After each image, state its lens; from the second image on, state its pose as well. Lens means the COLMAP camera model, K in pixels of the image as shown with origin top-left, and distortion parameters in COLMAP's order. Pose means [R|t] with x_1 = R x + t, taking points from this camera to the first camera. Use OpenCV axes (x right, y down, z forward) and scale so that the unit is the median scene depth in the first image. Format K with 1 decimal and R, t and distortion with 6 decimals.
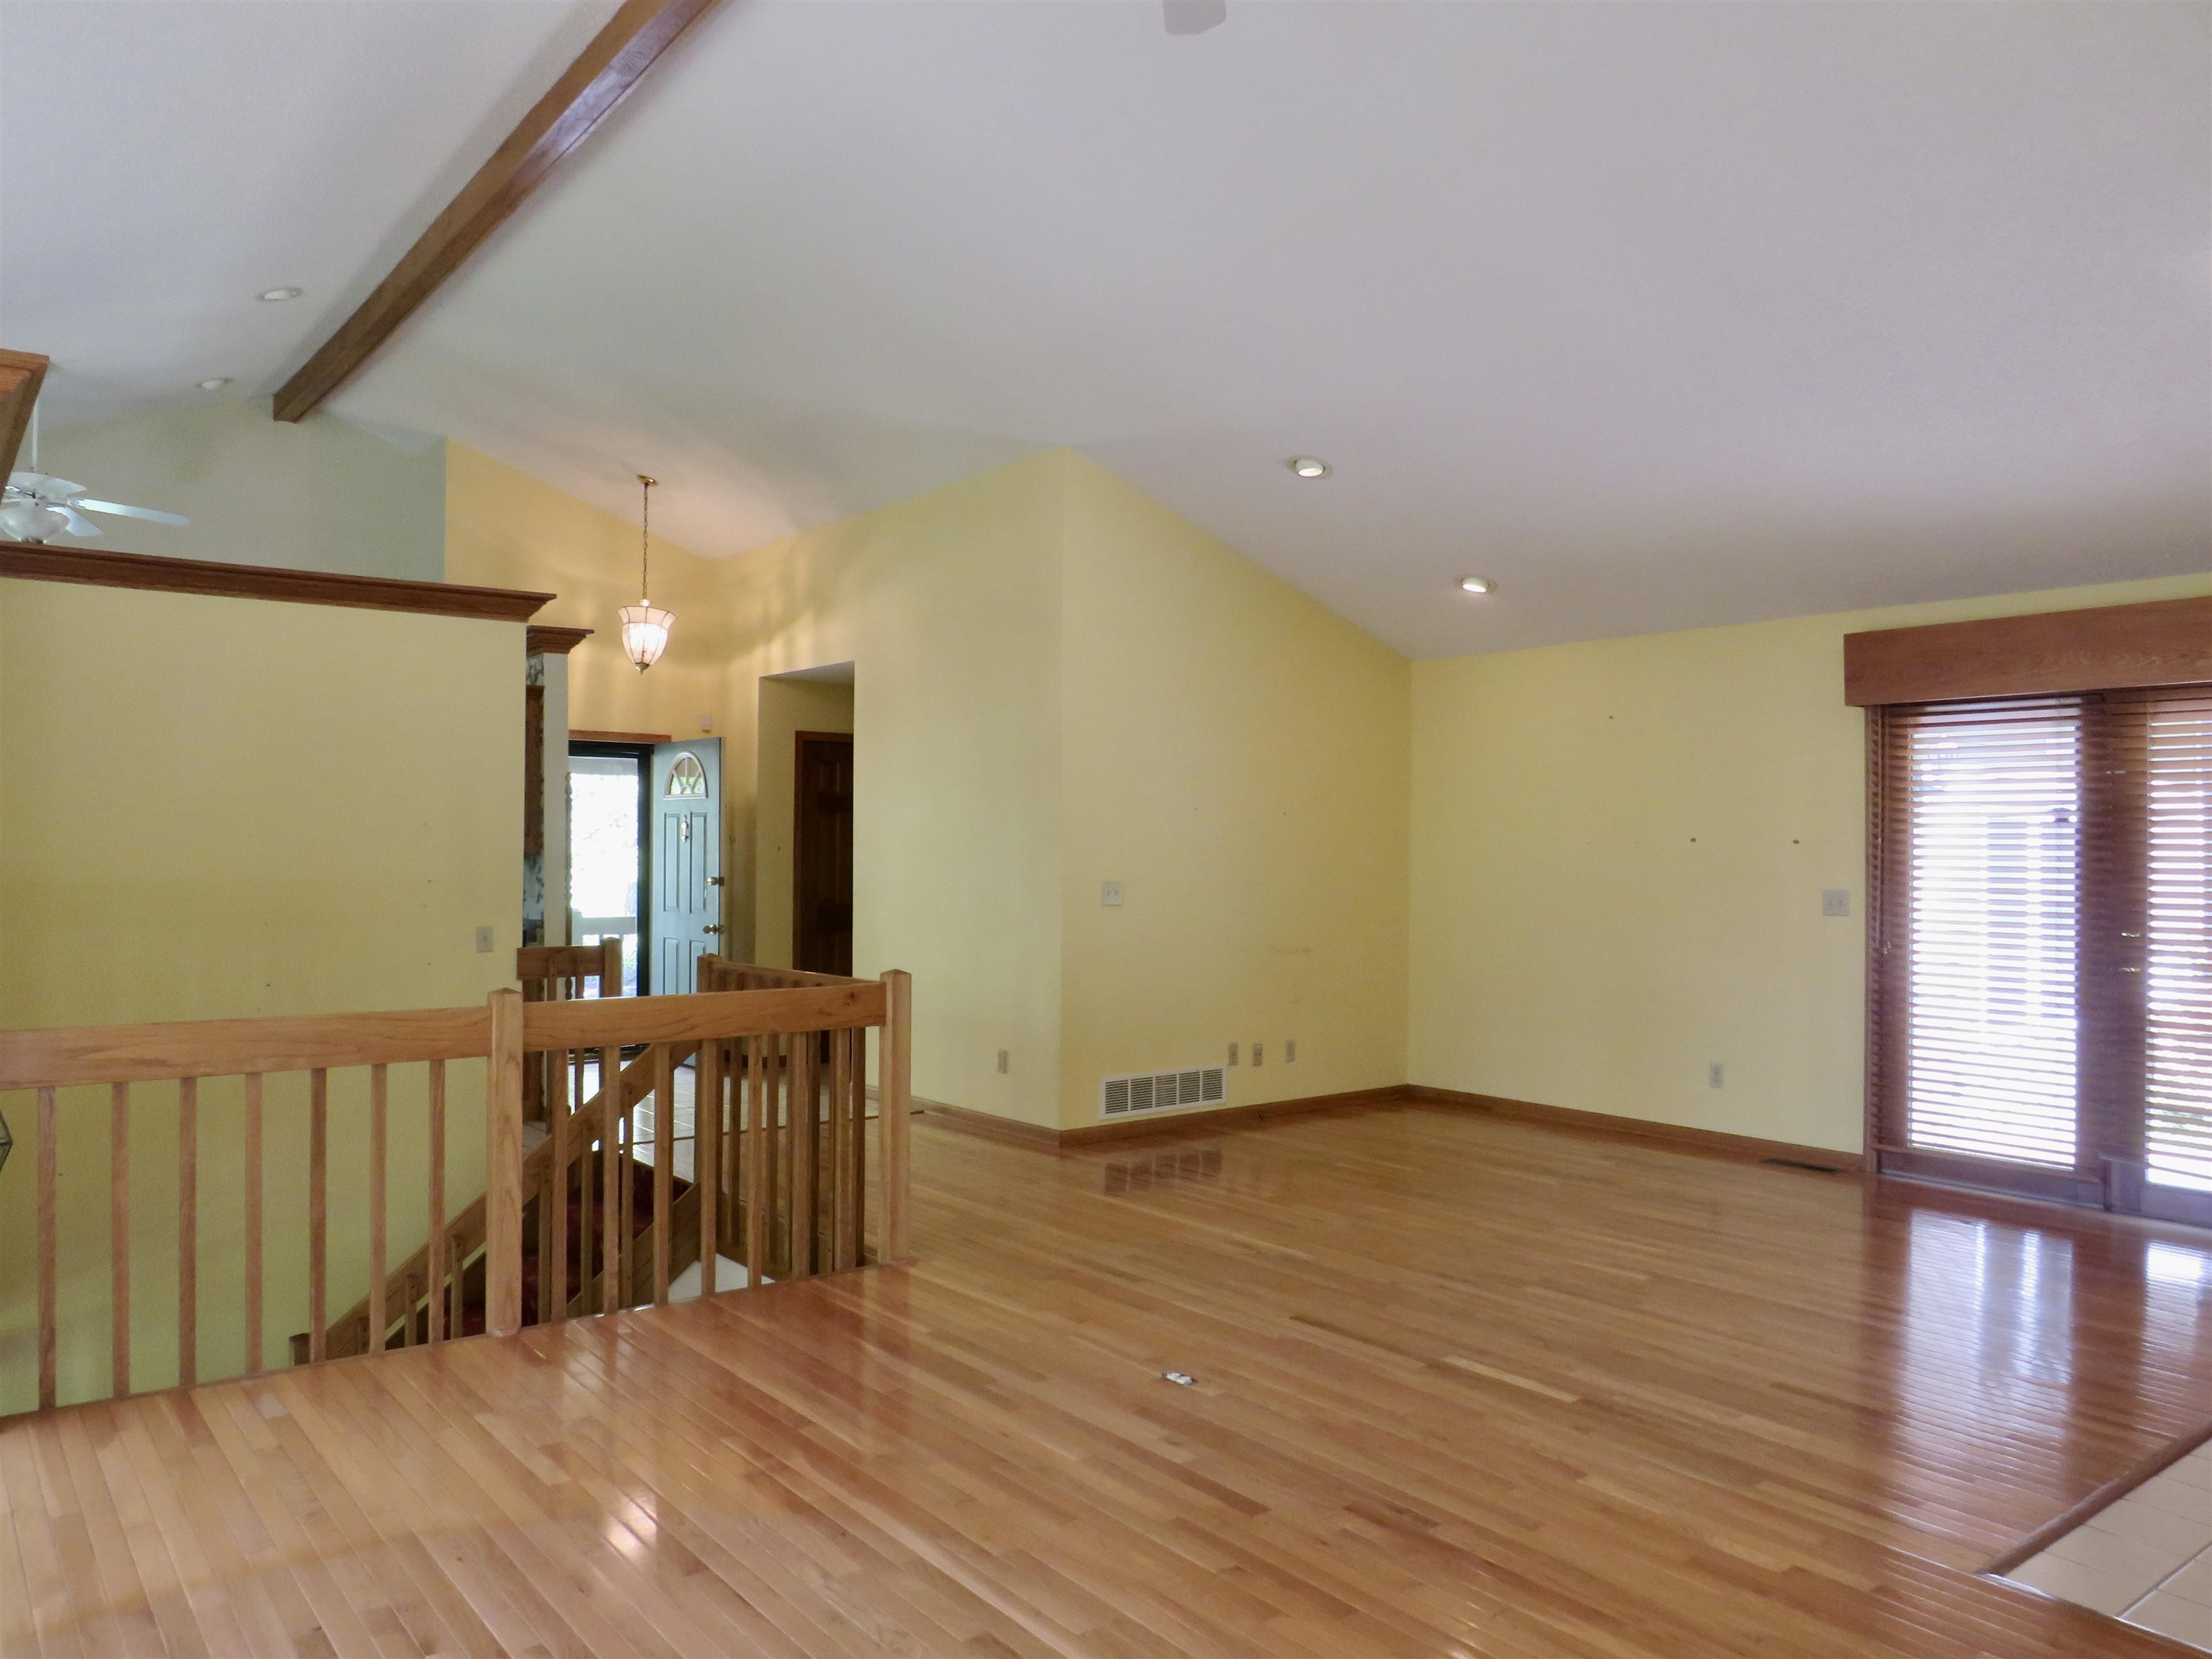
lens RADIAL K [[1577.0, 0, 1099.1], [0, 1577.0, 834.8], [0, 0, 1]] dist [-0.020327, -0.002561]
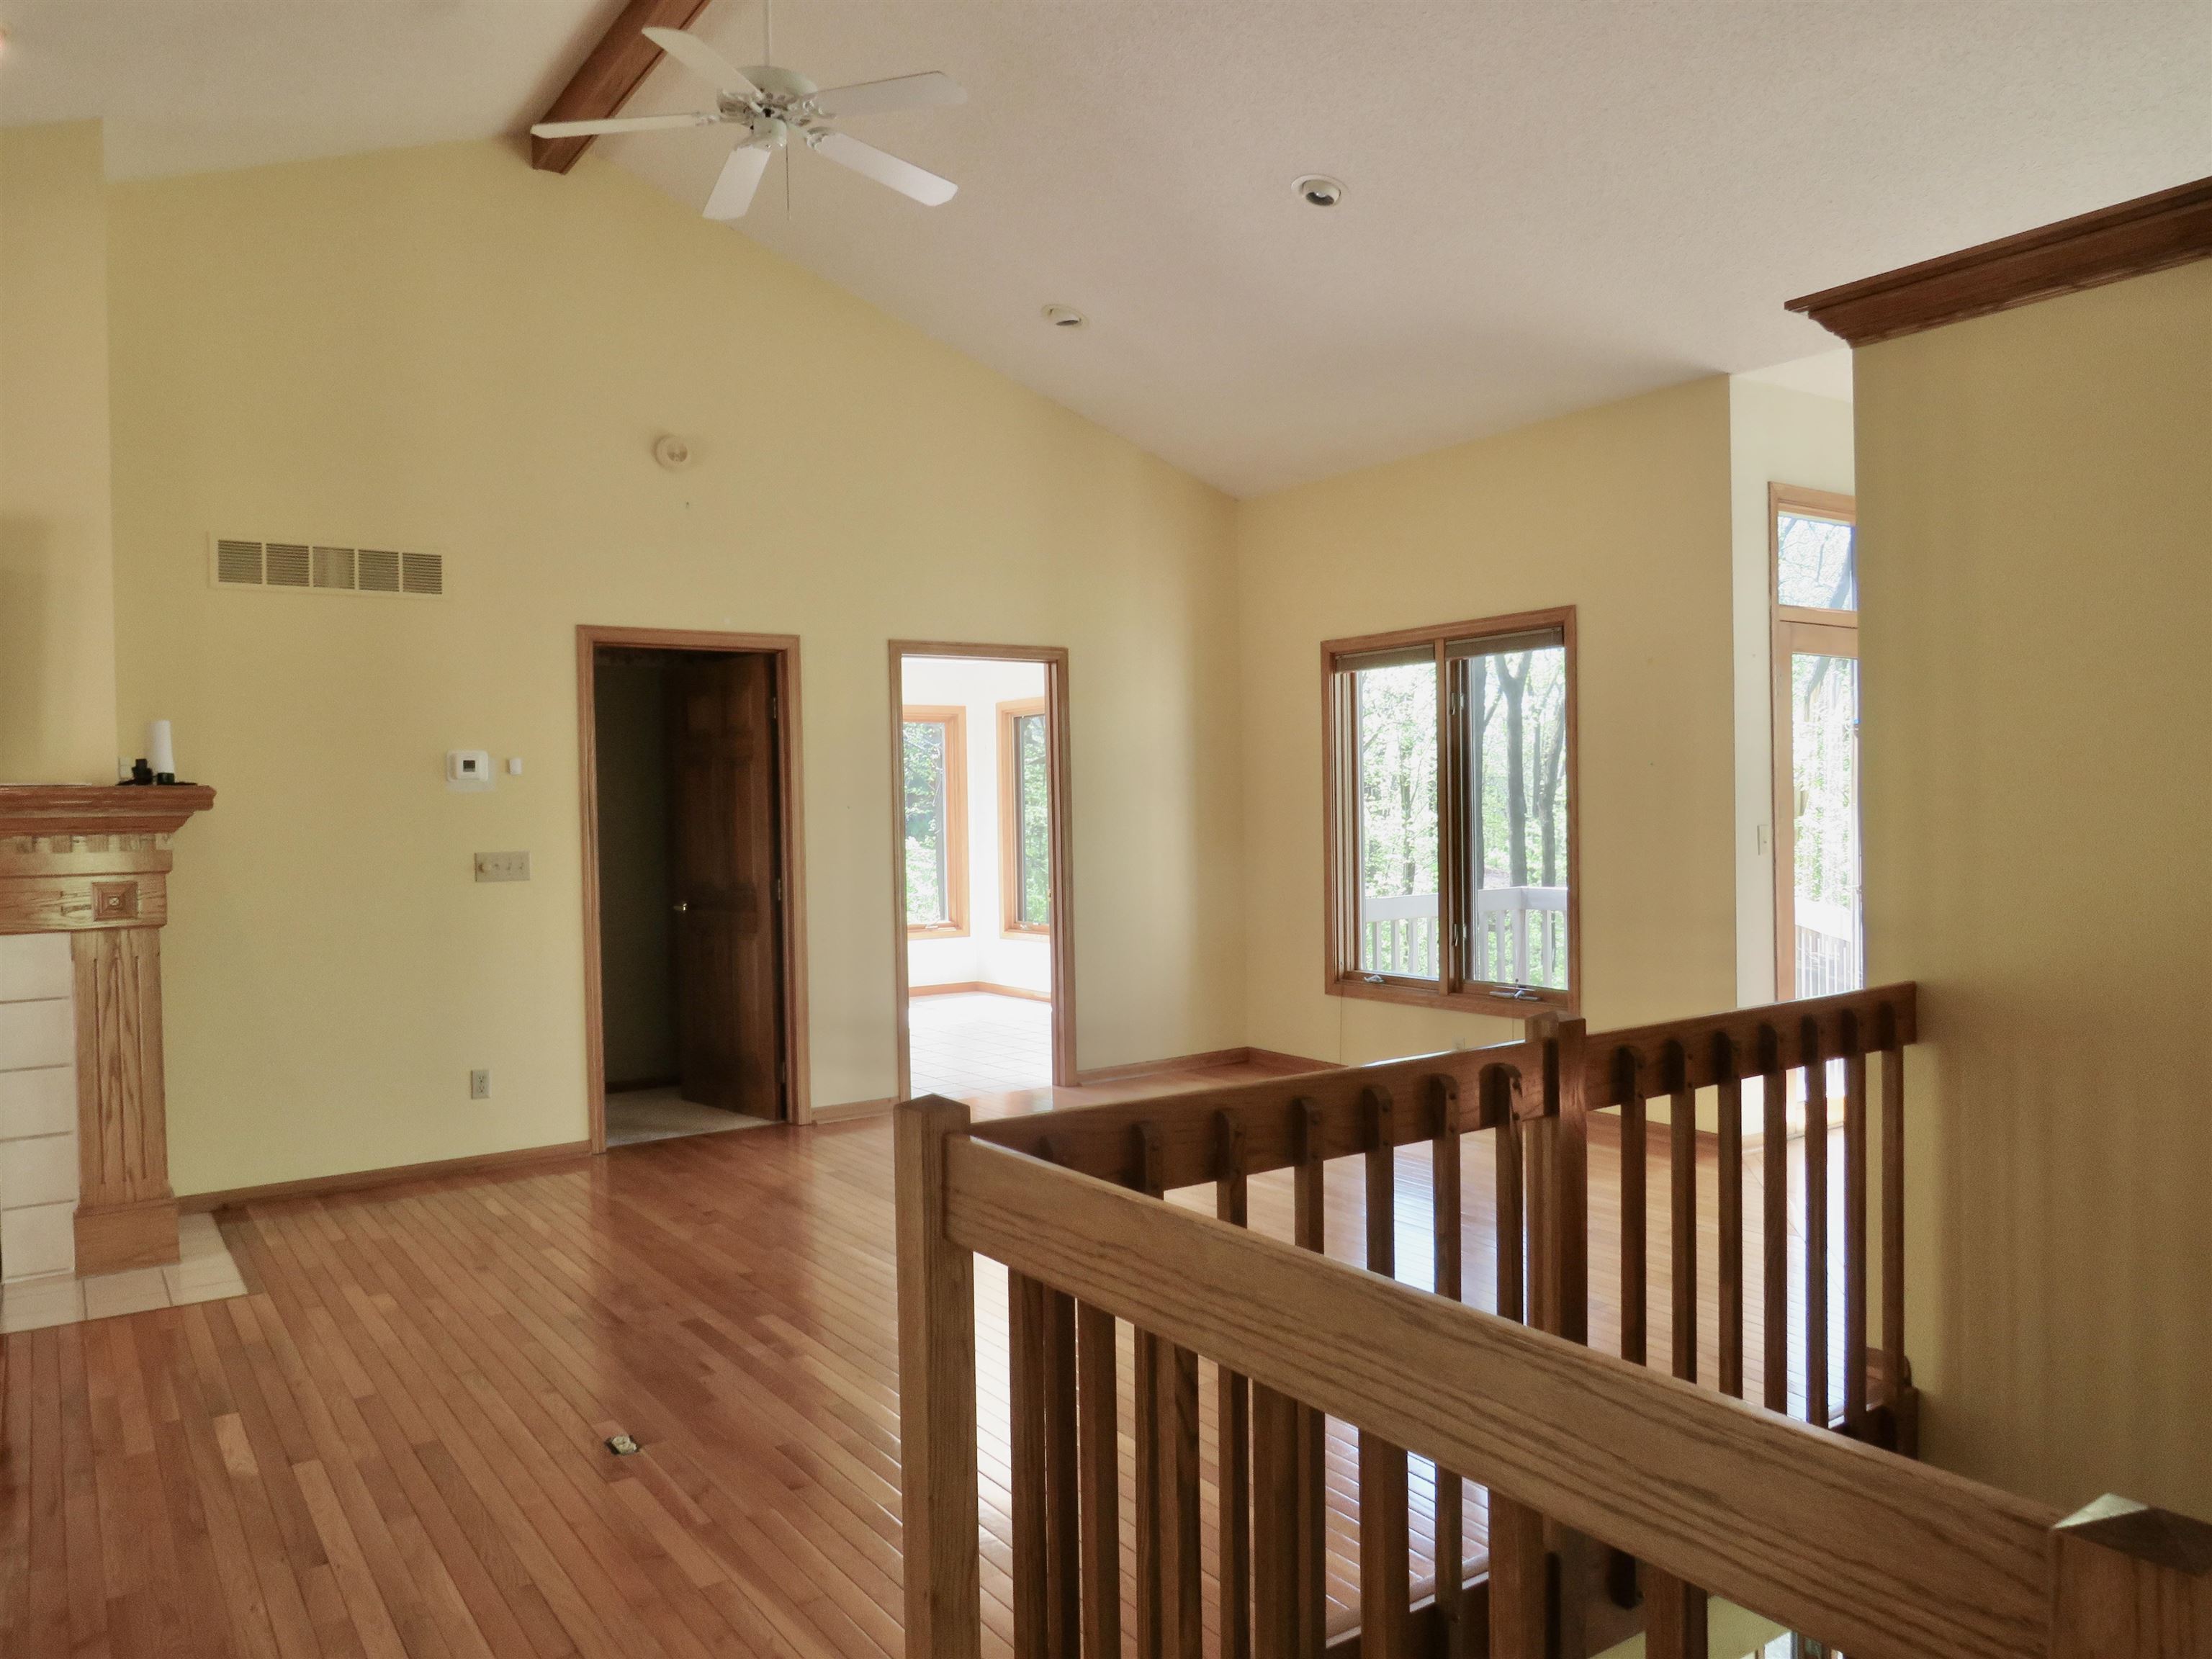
lens RADIAL K [[1599.9, 0, 1108.3], [0, 1599.9, 821.9], [0, 0, 1]] dist [-0.004159, -0.005896]
pose [[-0.997759, 0.010006, 0.066163, -0.156840], [0.010388, 0.999931, 0.005426, 0.006343], [-0.066104, 0.006101, -0.997794, 1.068852]]
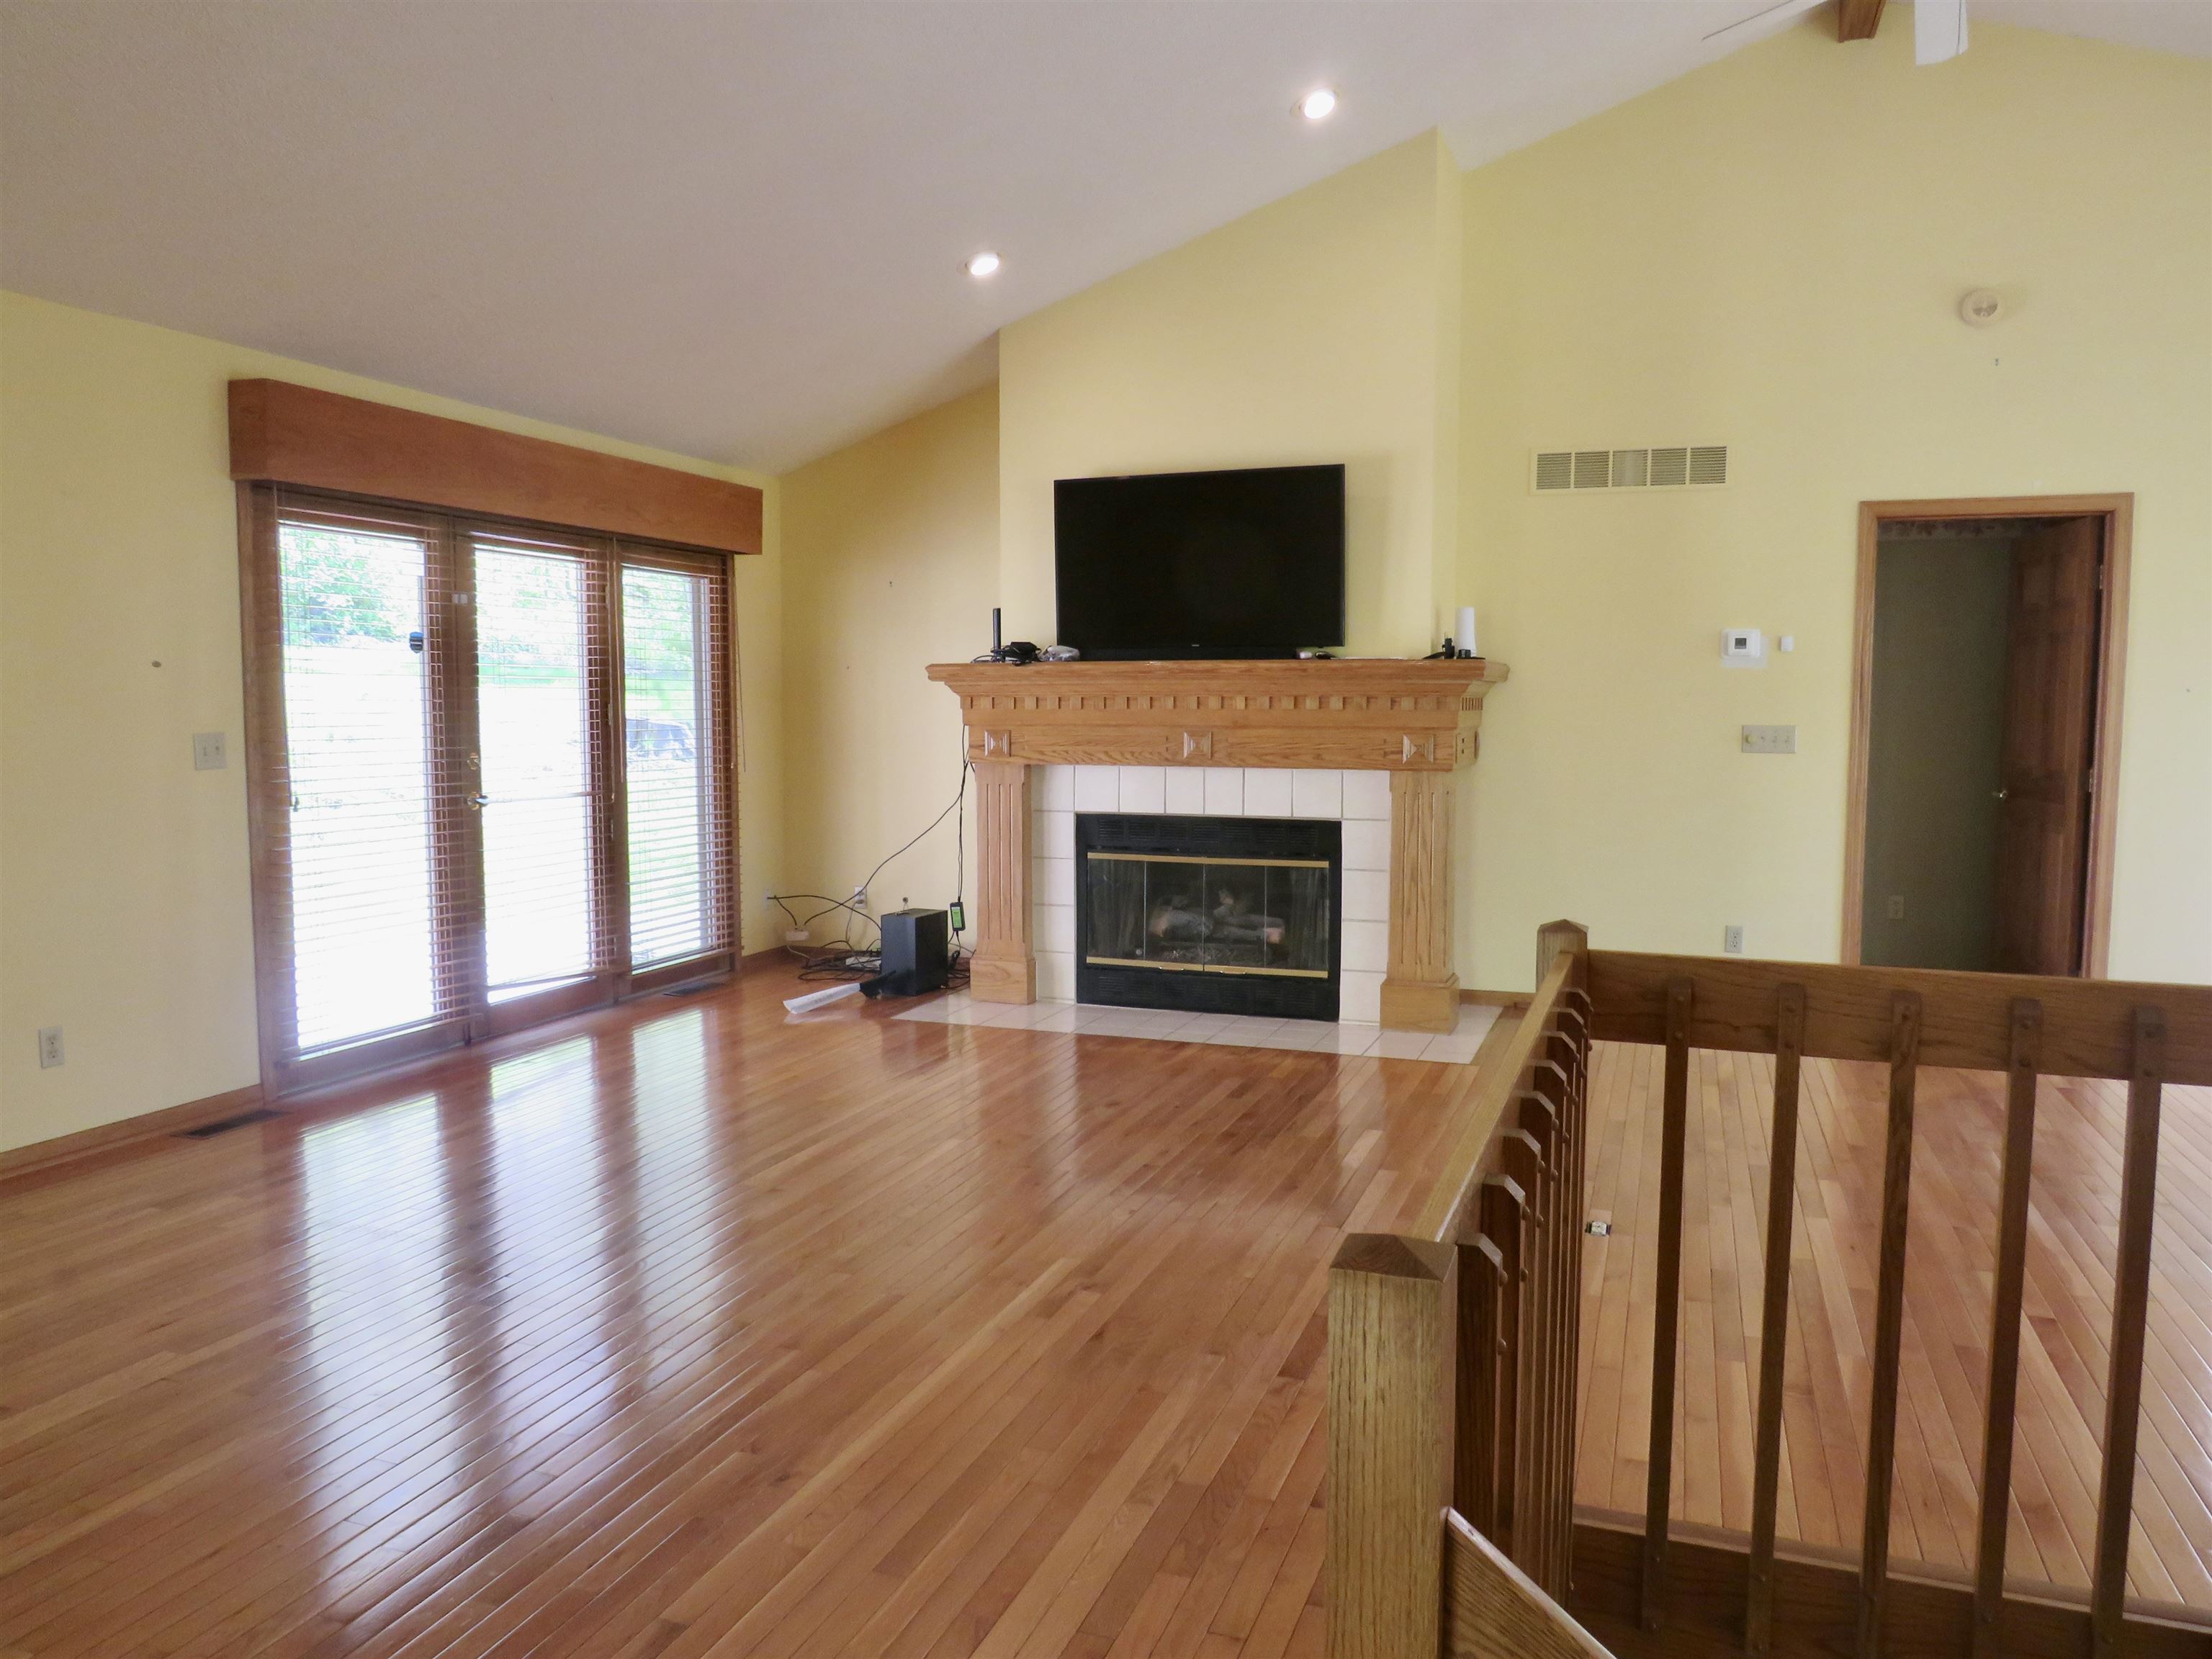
lens RADIAL K [[1577.0, 0, 1099.1], [0, 1577.0, 834.8], [0, 0, 1]] dist [-0.020327, -0.002561]
pose [[-0.525690, -0.078311, 0.847064, -0.341429], [-0.013295, 0.996388, 0.083866, 0.016416], [-0.850572, 0.032826, -0.524833, 1.024284]]
